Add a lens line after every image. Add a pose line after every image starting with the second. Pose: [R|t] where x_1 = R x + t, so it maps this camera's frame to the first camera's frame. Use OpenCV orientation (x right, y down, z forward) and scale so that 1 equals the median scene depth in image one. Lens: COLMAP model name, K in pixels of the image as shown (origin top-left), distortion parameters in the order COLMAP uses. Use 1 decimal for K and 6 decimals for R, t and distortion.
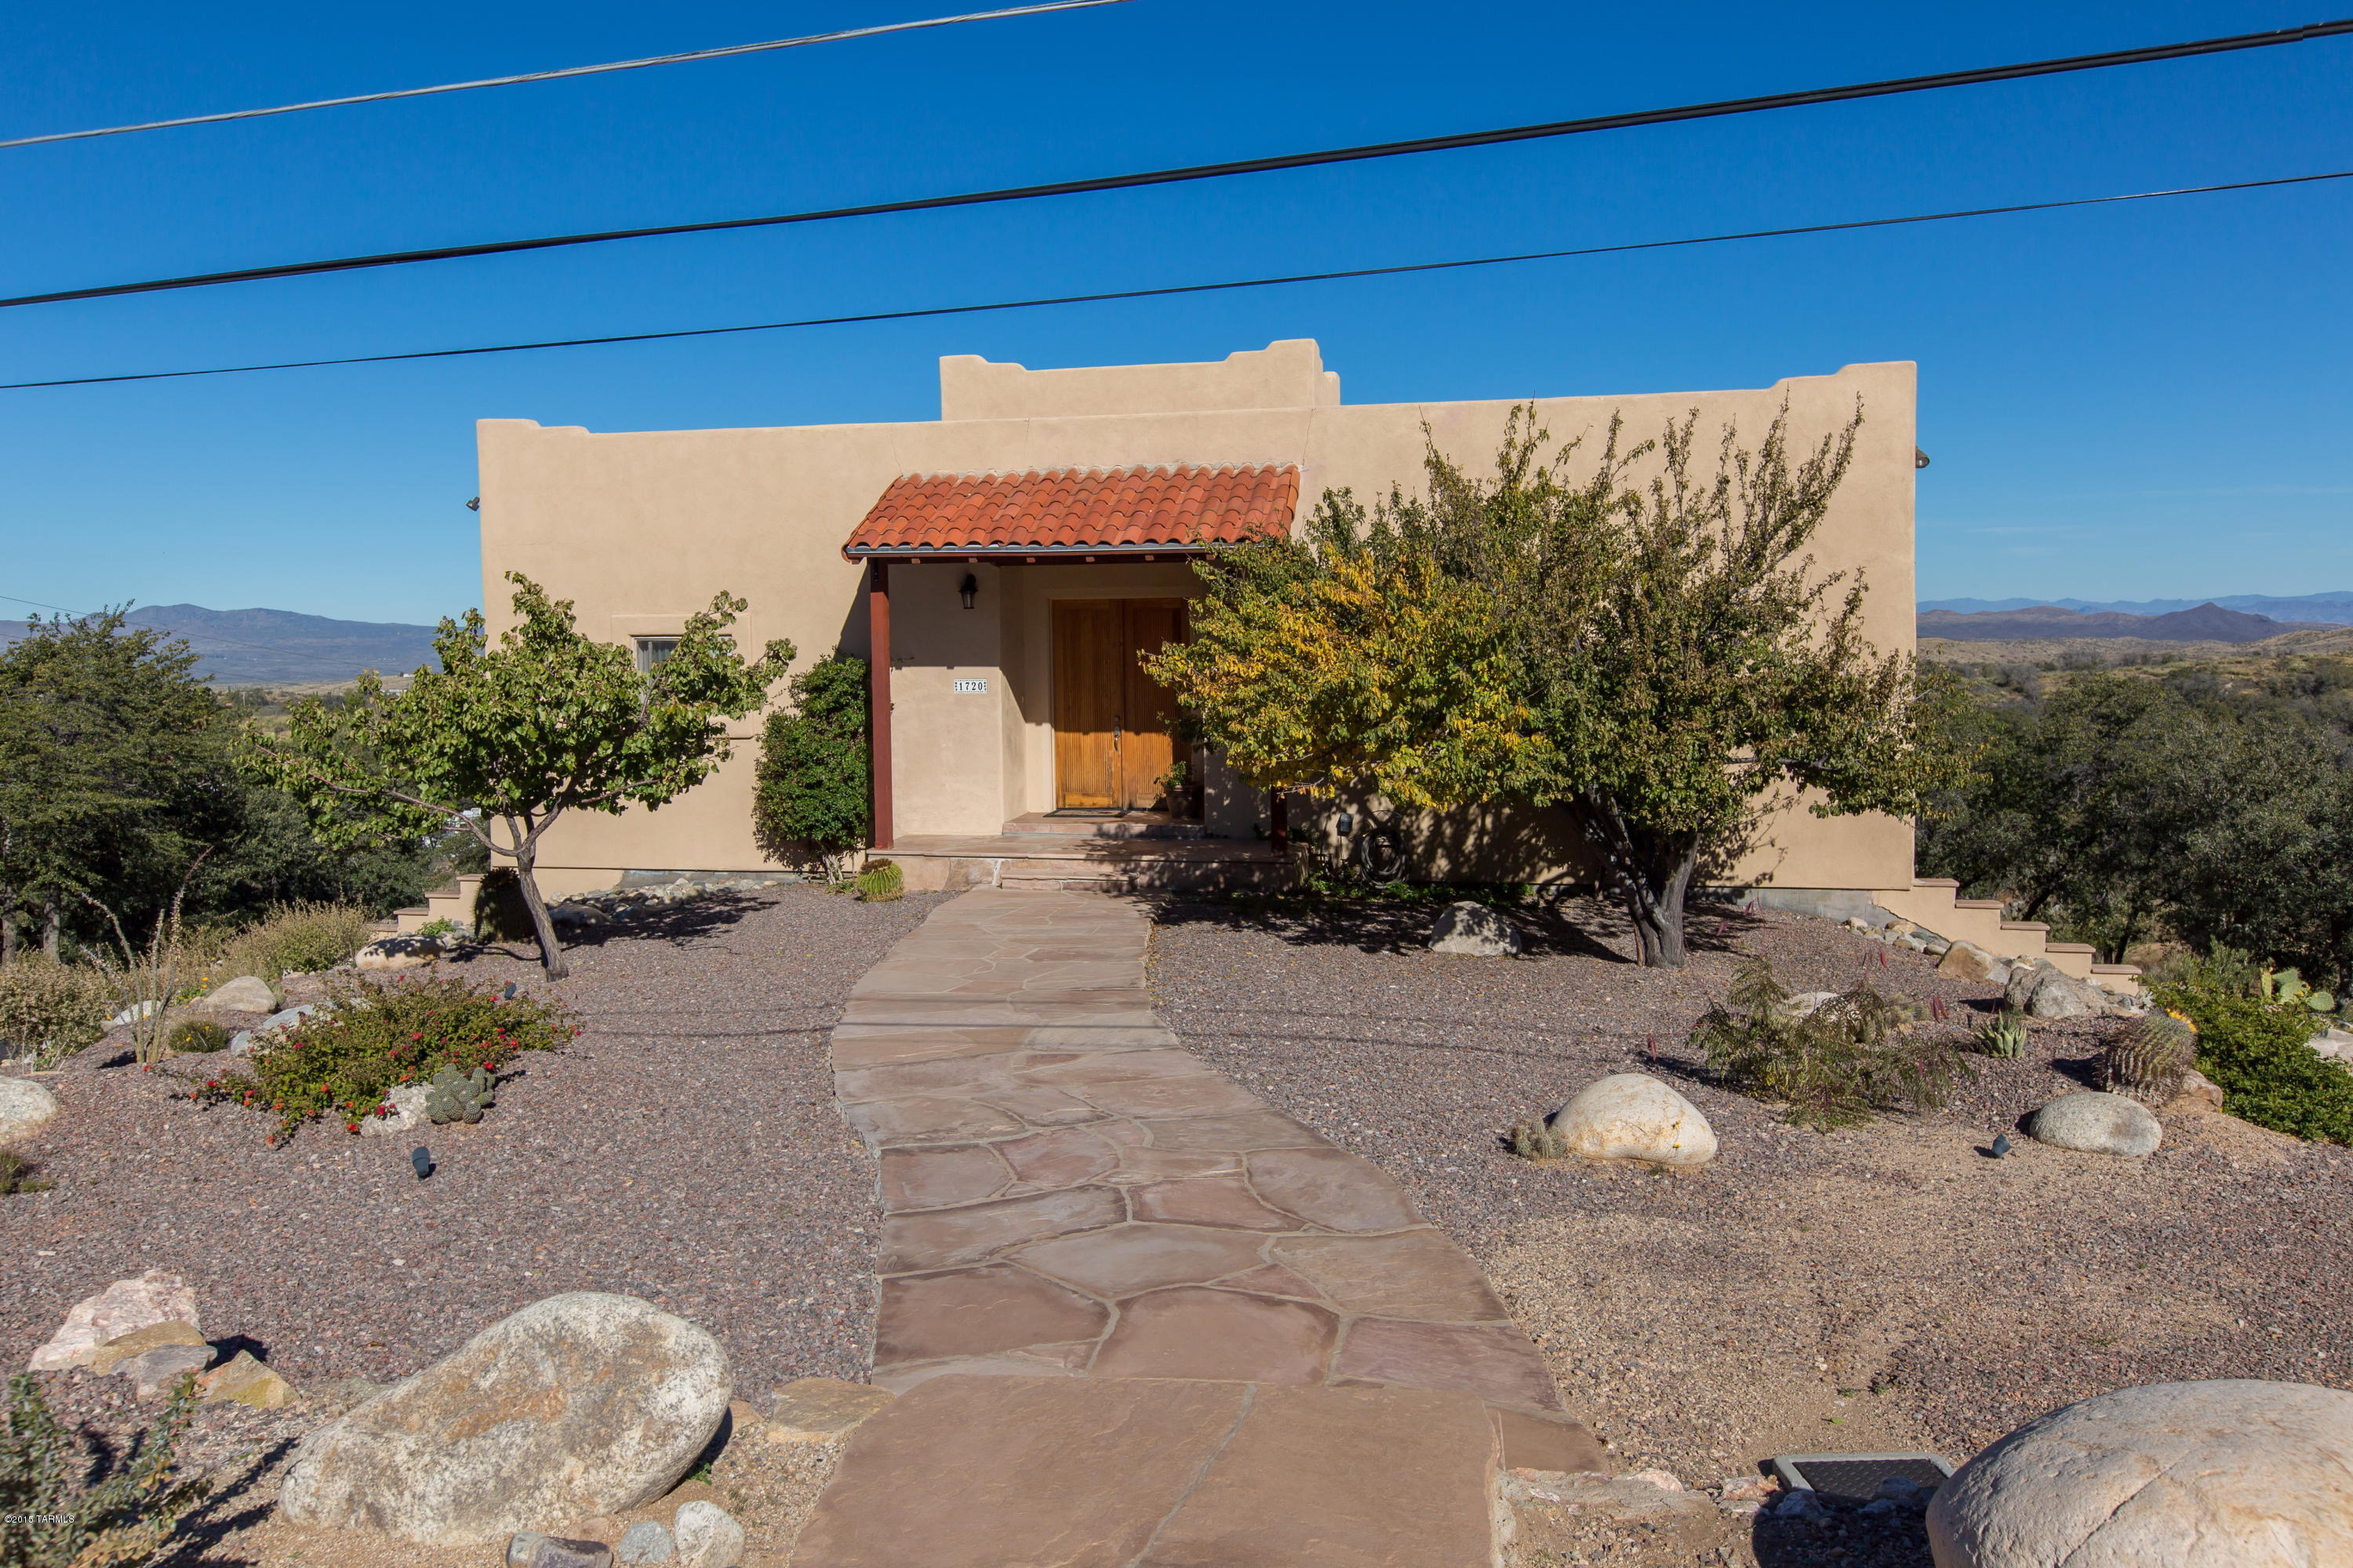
lens RADIAL K [[1694.2, 0, 1171.4], [0, 1694.2, 690.1], [0, 0, 1]] dist [0.011178, -0.009352]
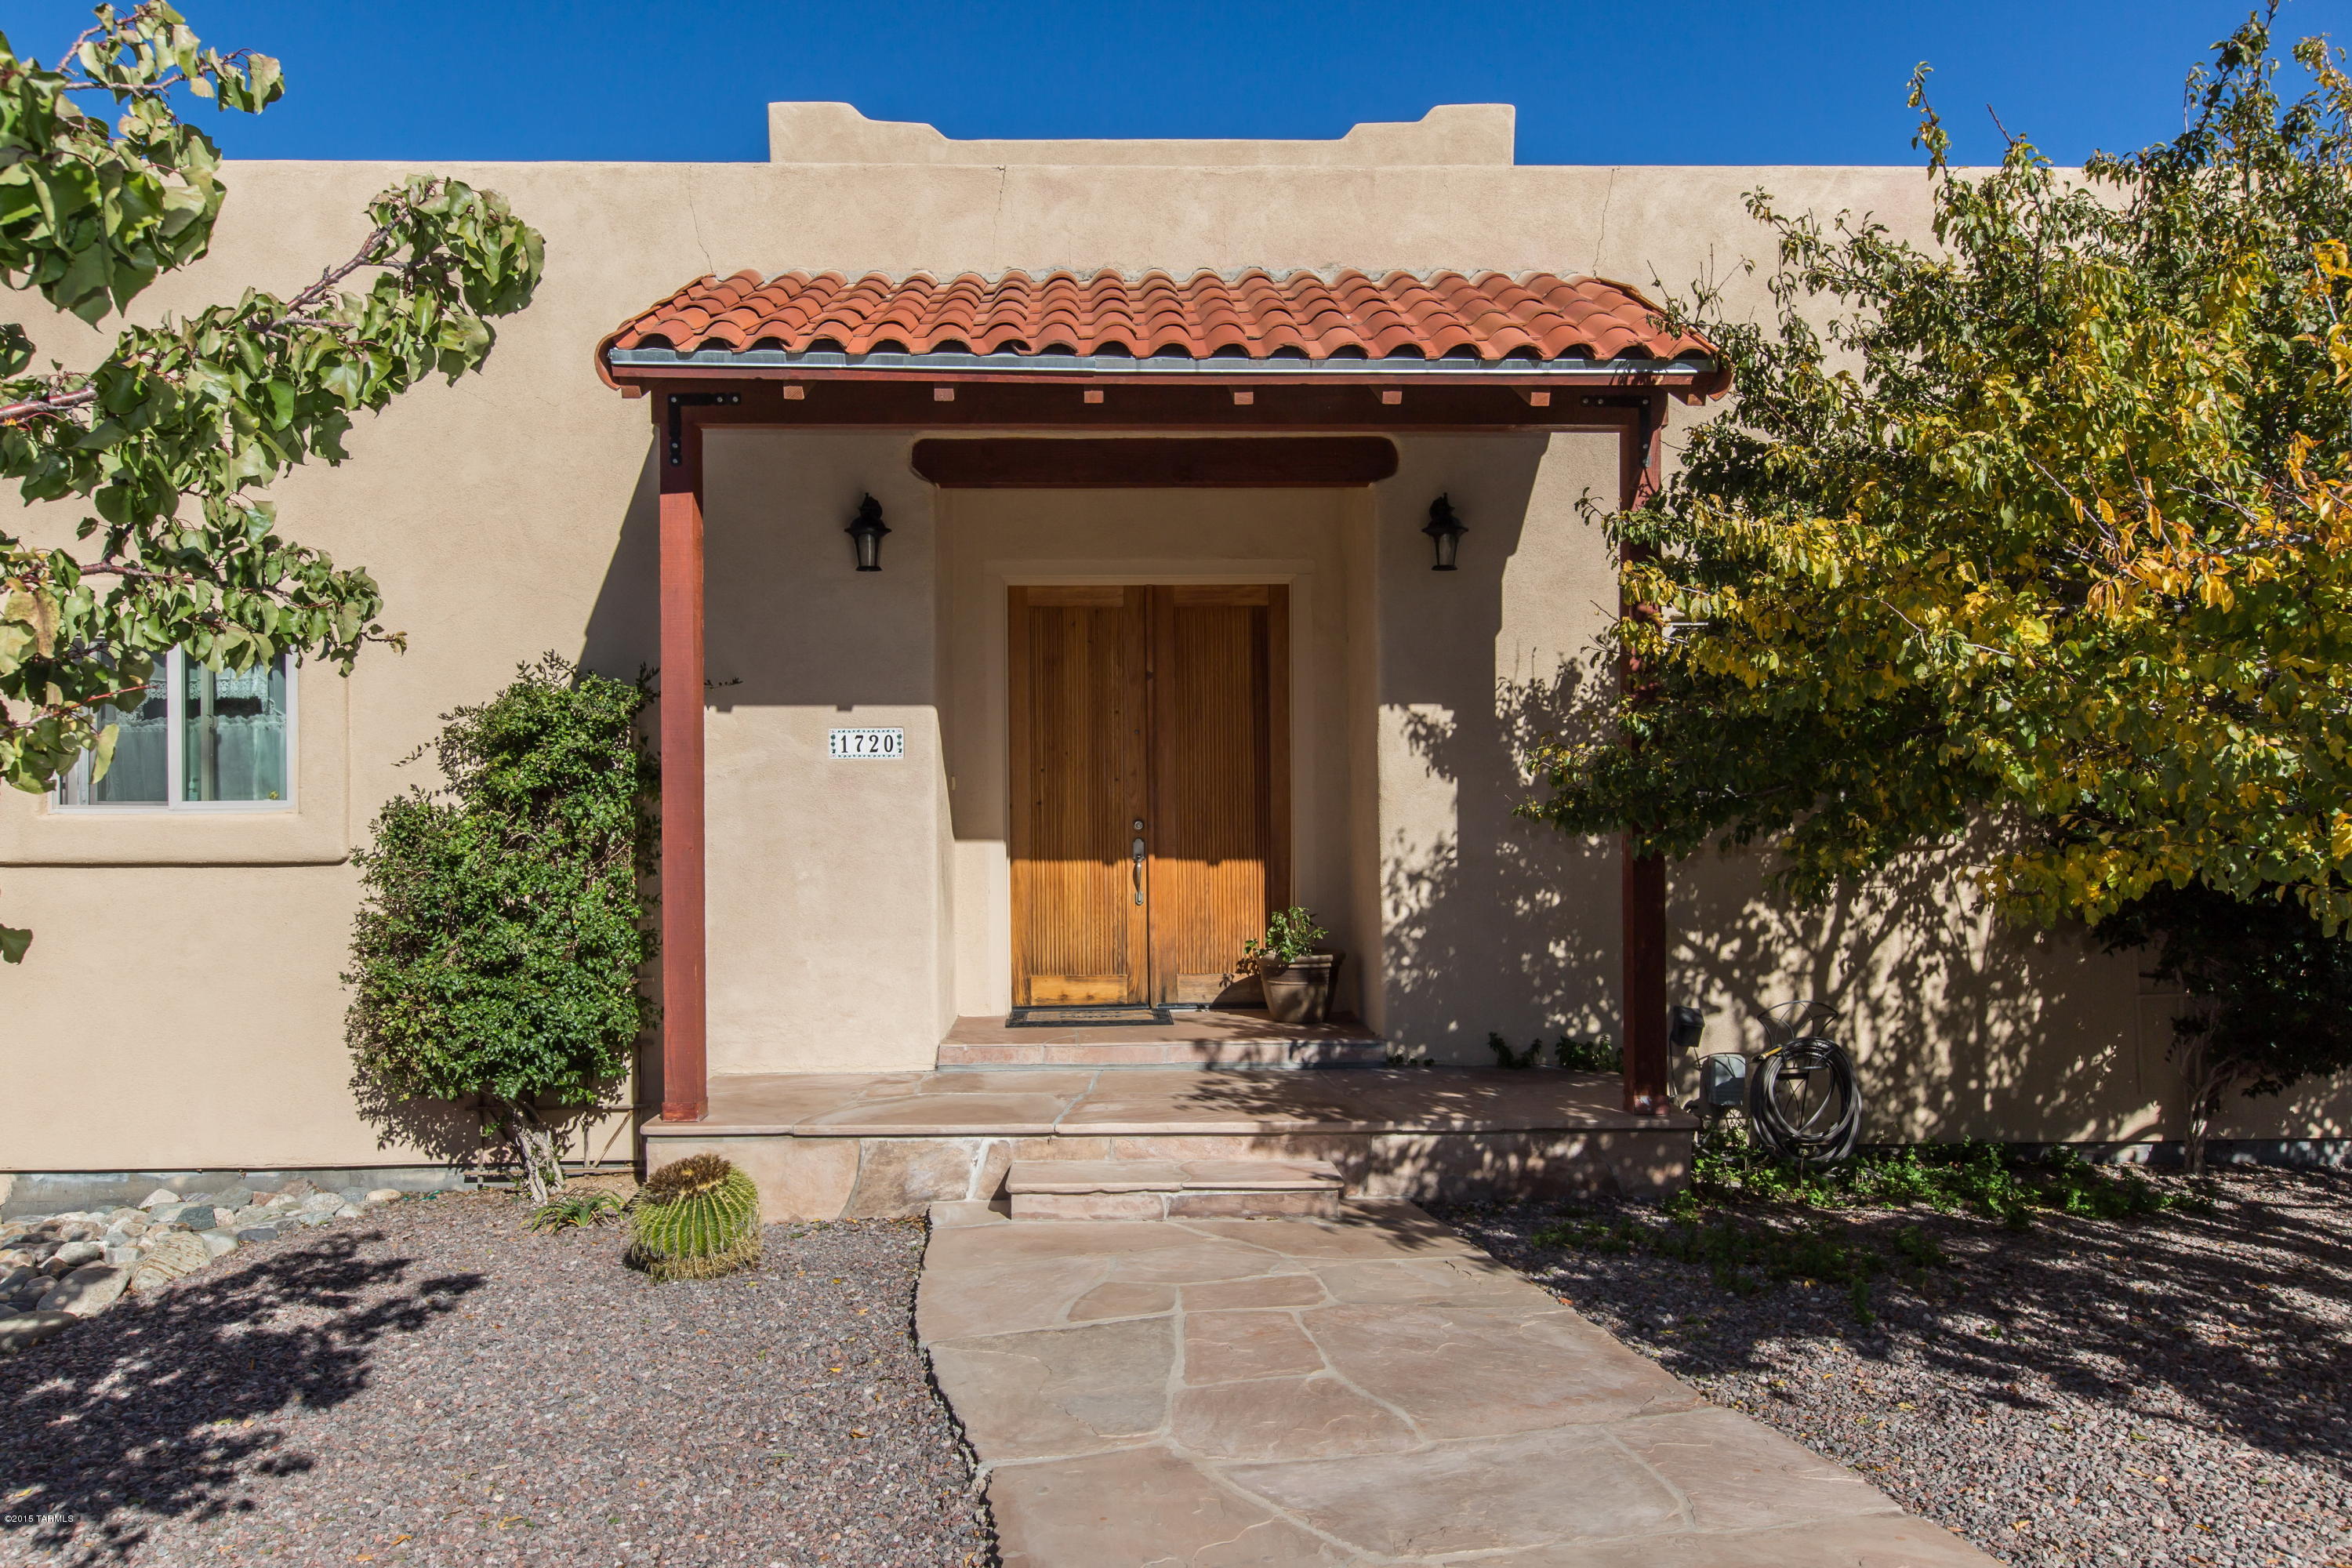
lens RADIAL K [[1544.4, 0, 1134.0], [0, 1544.4, 834.7], [0, 0, 1]] dist [0.007949, -0.000931]
pose [[0.976873, 0.001845, 0.213812, -0.143016], [0.003767, 0.999659, -0.025837, 0.034448], [-0.213786, 0.026045, 0.976533, 0.604810]]
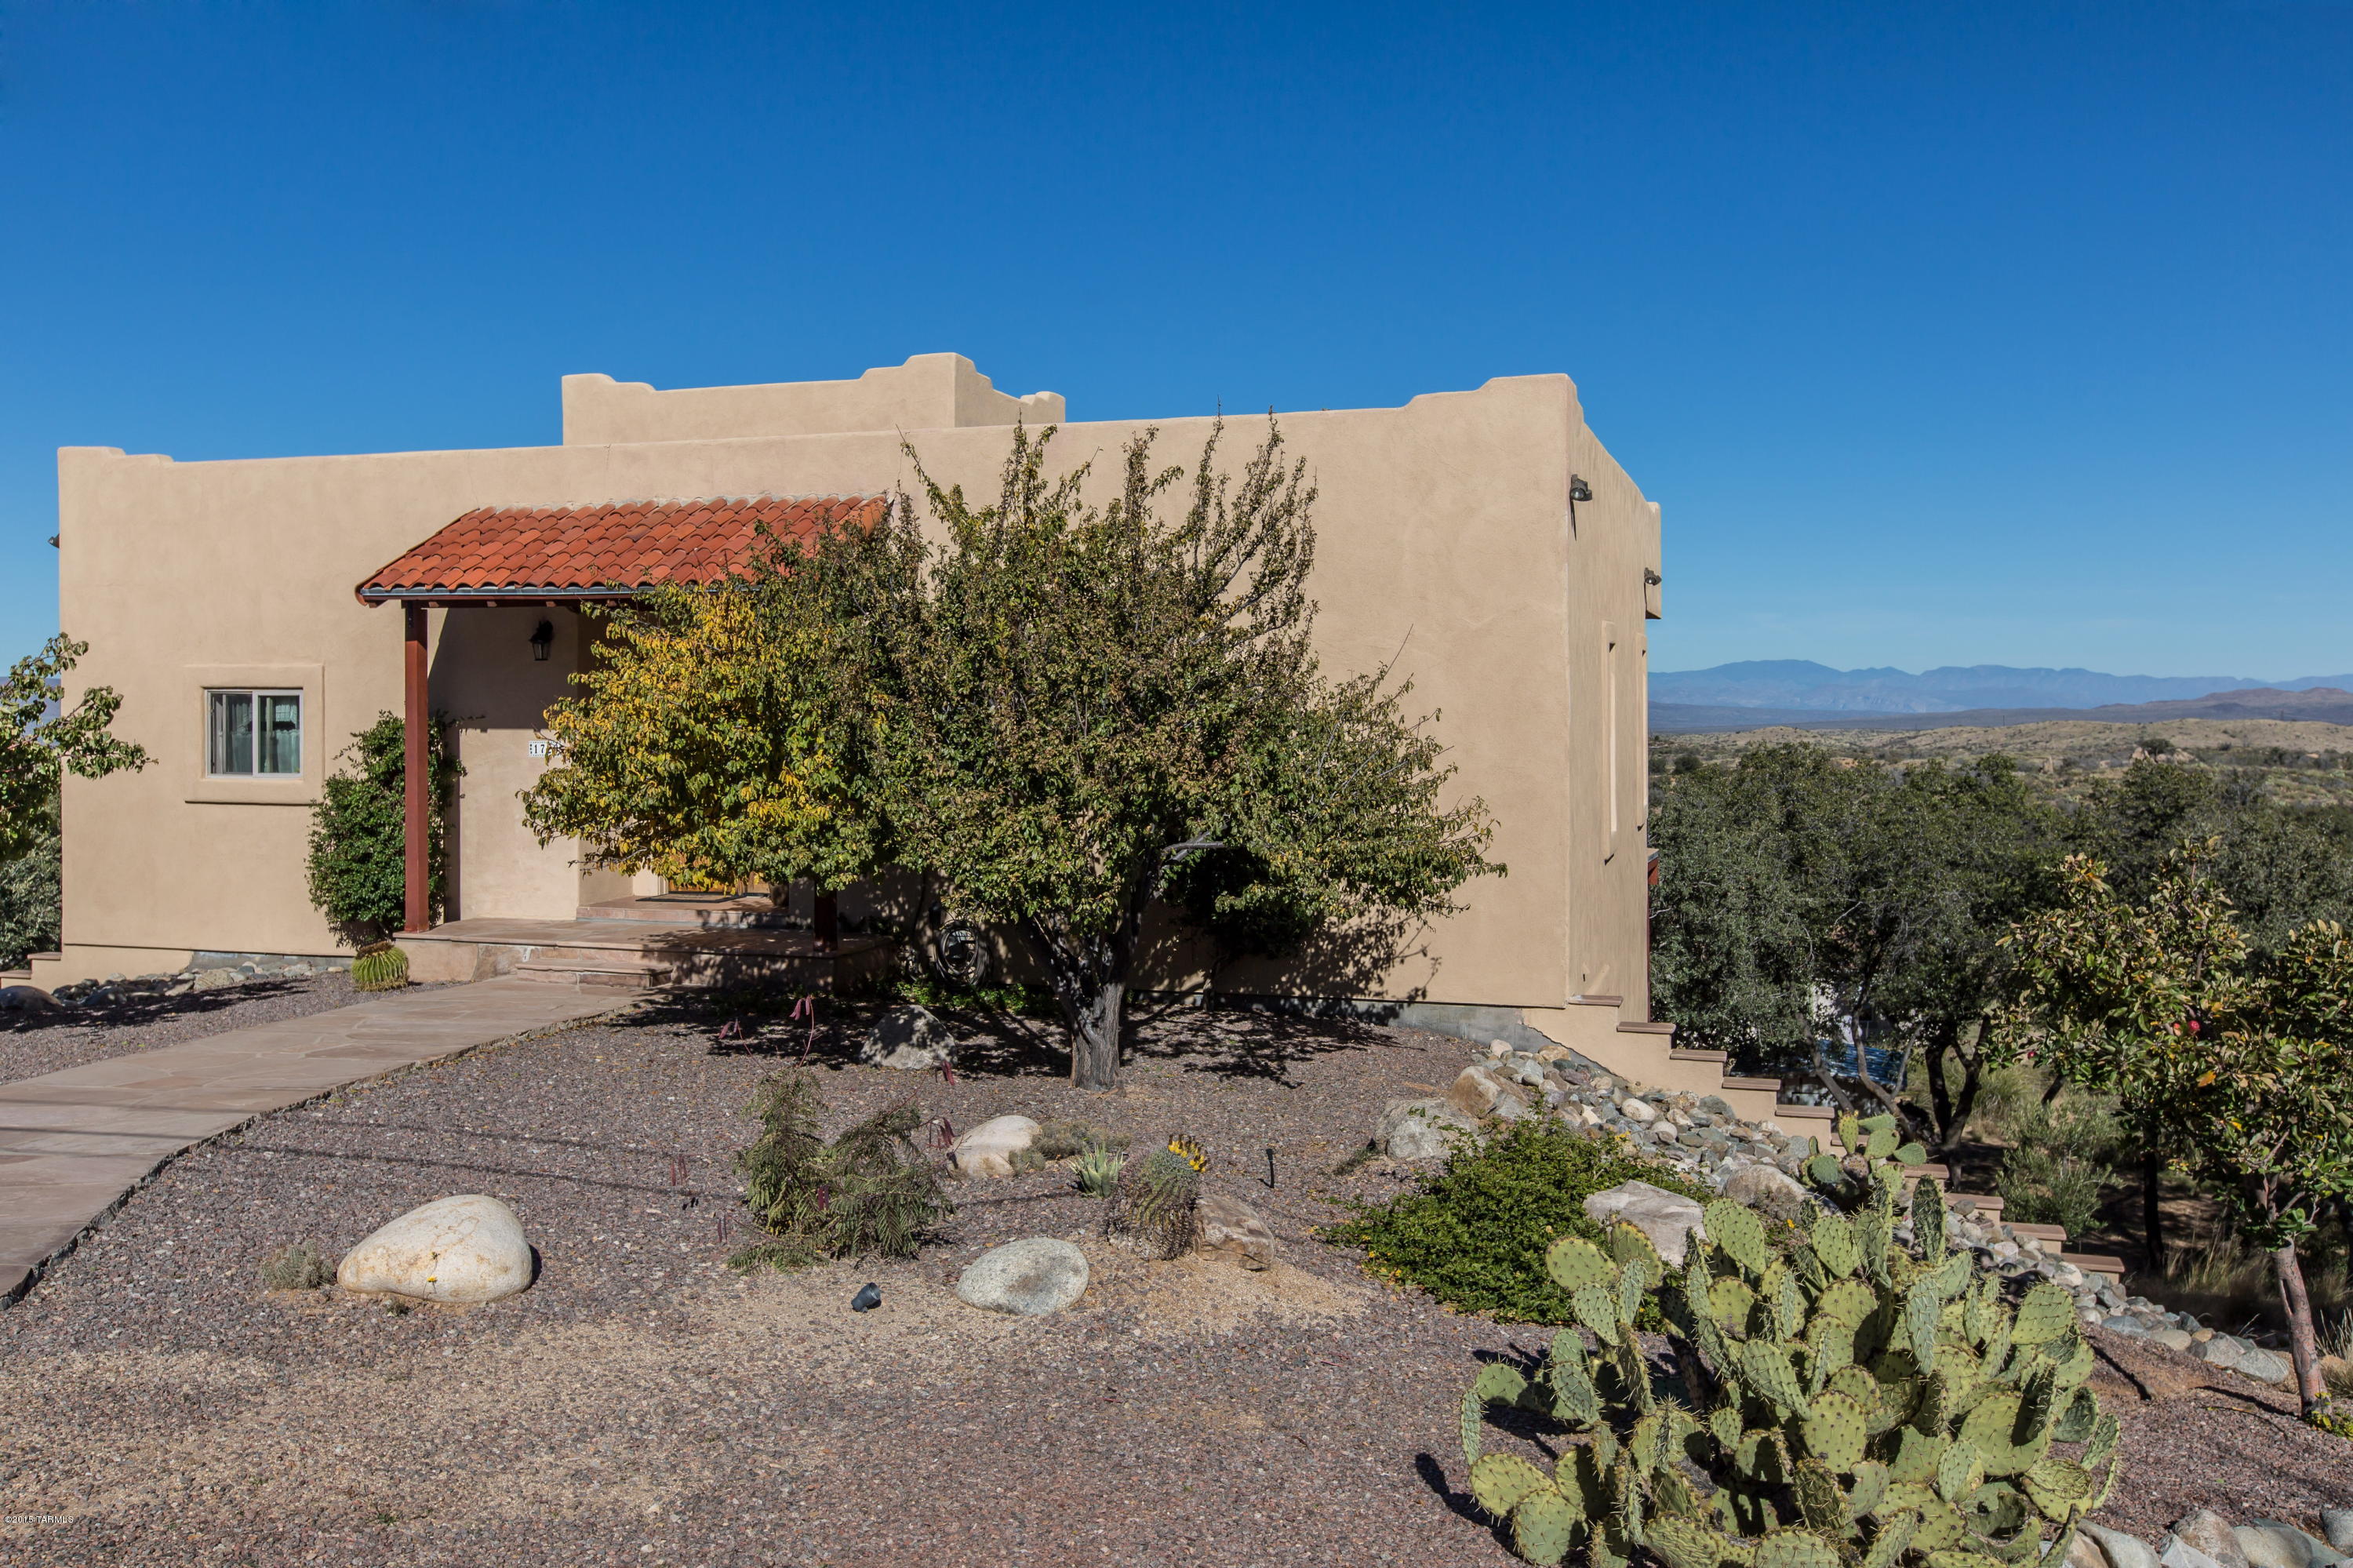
lens RADIAL K [[1964.2, 0, 1196.1], [0, 1964.2, 754.5], [0, 0, 1]] dist [0.001963, 0.005927]
pose [[0.995243, 0.014526, -0.096331, 0.327888], [-0.015277, 0.999858, -0.007065, 0.002385], [0.096215, 0.008503, 0.995324, 0.021676]]
